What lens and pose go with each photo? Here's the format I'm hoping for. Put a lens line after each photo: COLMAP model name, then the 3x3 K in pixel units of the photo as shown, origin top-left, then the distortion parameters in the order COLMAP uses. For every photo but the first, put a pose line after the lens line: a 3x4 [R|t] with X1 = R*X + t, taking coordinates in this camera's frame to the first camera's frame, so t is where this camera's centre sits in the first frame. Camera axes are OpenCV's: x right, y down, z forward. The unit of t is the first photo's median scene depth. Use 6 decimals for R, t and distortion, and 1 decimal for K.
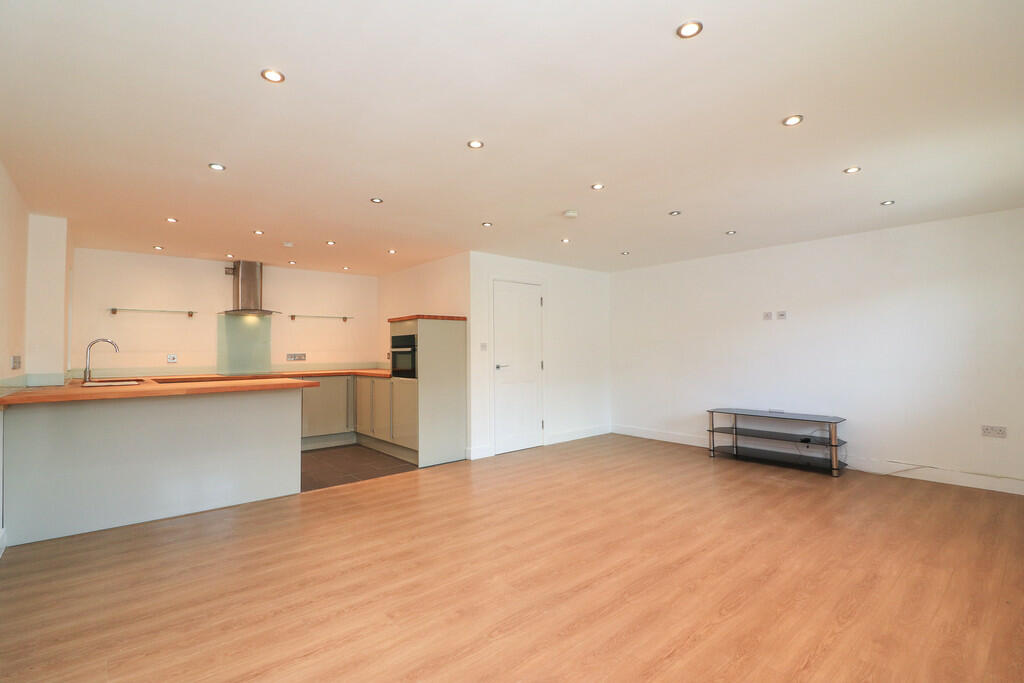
lens RADIAL K [[472.6, 0, 512.0], [0, 472.6, 334.0], [0, 0, 1]] dist [-0.011085, -0.001027]
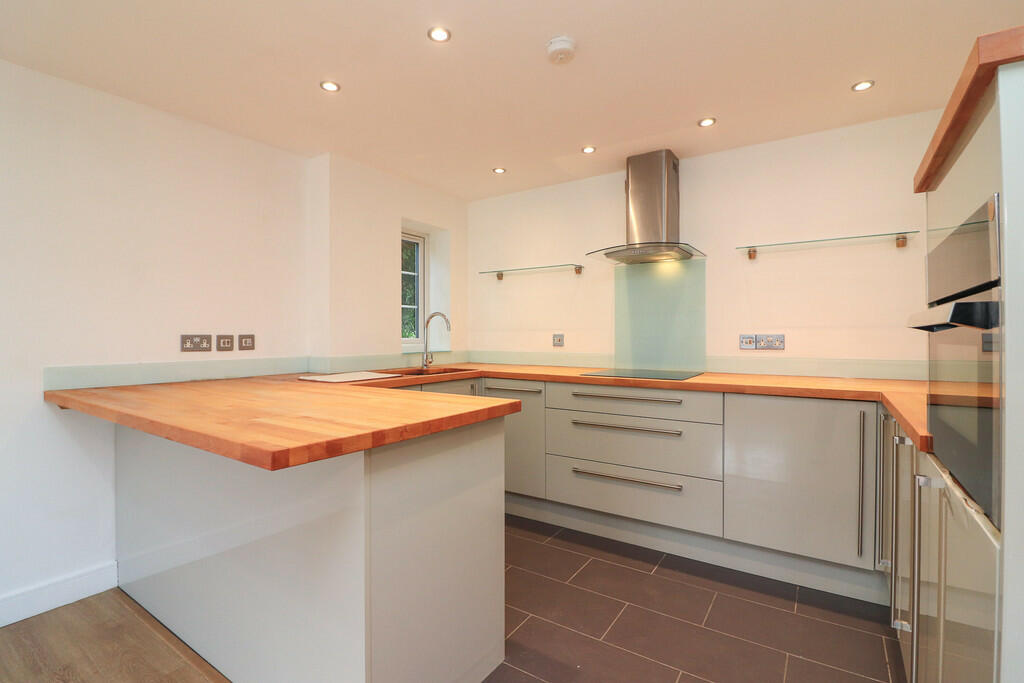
lens RADIAL K [[481.7, 0, 513.5], [0, 481.7, 335.4], [0, 0, 1]] dist [-0.003355, -0.000963]
pose [[0.261552, 0.010367, -0.965134, -0.104132], [0.033578, 0.999239, 0.019833, 0.032892], [0.964605, -0.037594, 0.261005, 0.845593]]
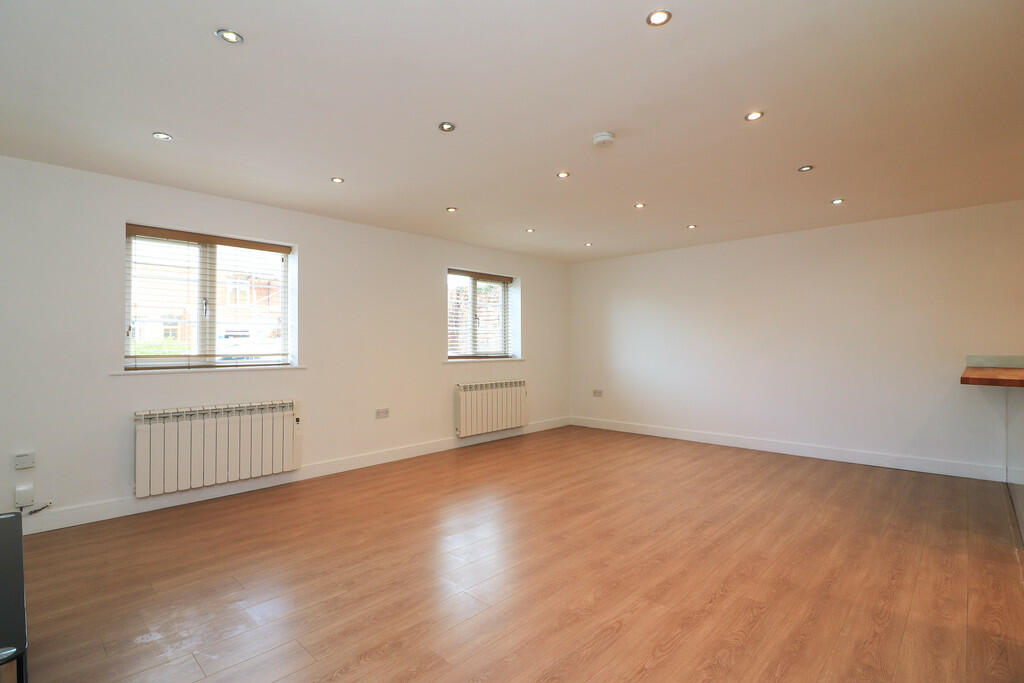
lens RADIAL K [[481.7, 0, 513.5], [0, 481.7, 335.4], [0, 0, 1]] dist [-0.003355, -0.000963]
pose [[-0.995873, 0.012292, -0.089922, 0.252567], [0.017177, 0.998406, -0.053756, 0.053838], [0.089118, -0.055079, -0.994497, 1.318654]]
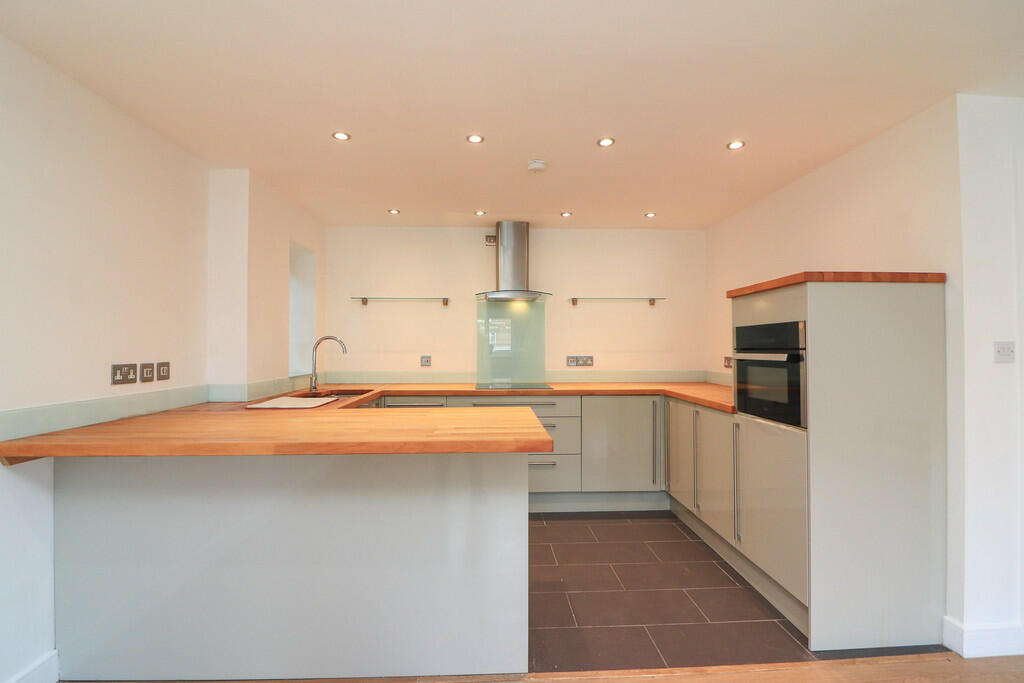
lens RADIAL K [[485.2, 0, 512.0], [0, 485.2, 341.5], [0, 0, 1]] dist [-0.003446, -0.001358]
pose [[0.787596, 0.001498, -0.616190, -0.143394], [0.015567, 0.999630, 0.022327, 0.005689], [0.615995, -0.027177, 0.787281, 0.518249]]
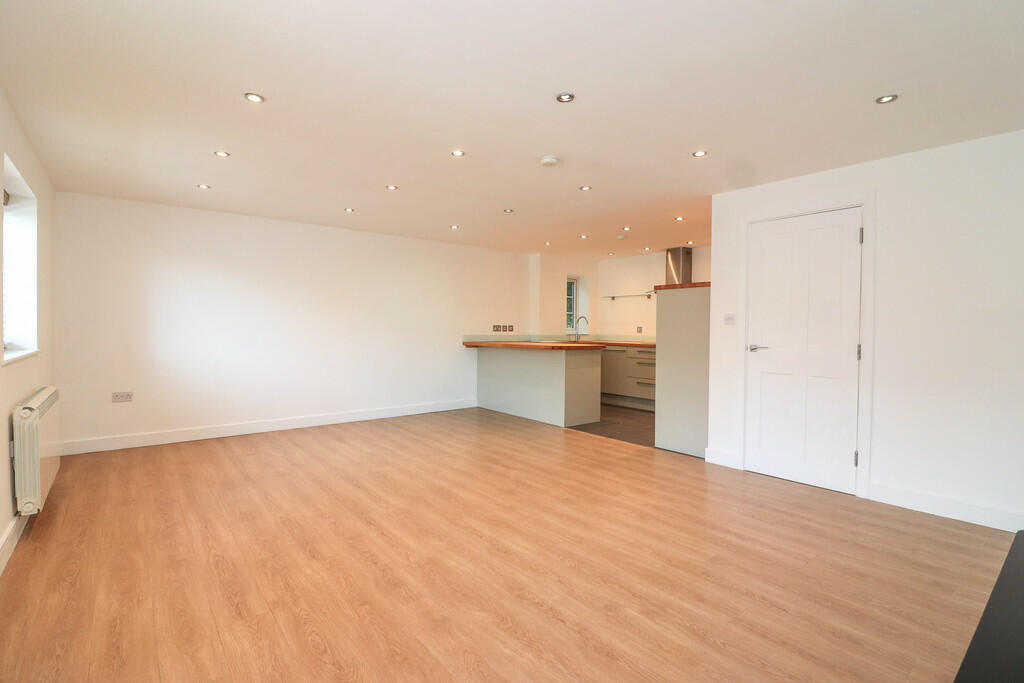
lens RADIAL K [[481.7, 0, 513.5], [0, 481.7, 335.4], [0, 0, 1]] dist [-0.003355, -0.000963]
pose [[-0.039365, 0.025062, -0.998911, 0.779633], [0.026523, 0.999359, 0.024028, 0.027915], [0.998873, -0.025548, -0.040004, 0.758051]]
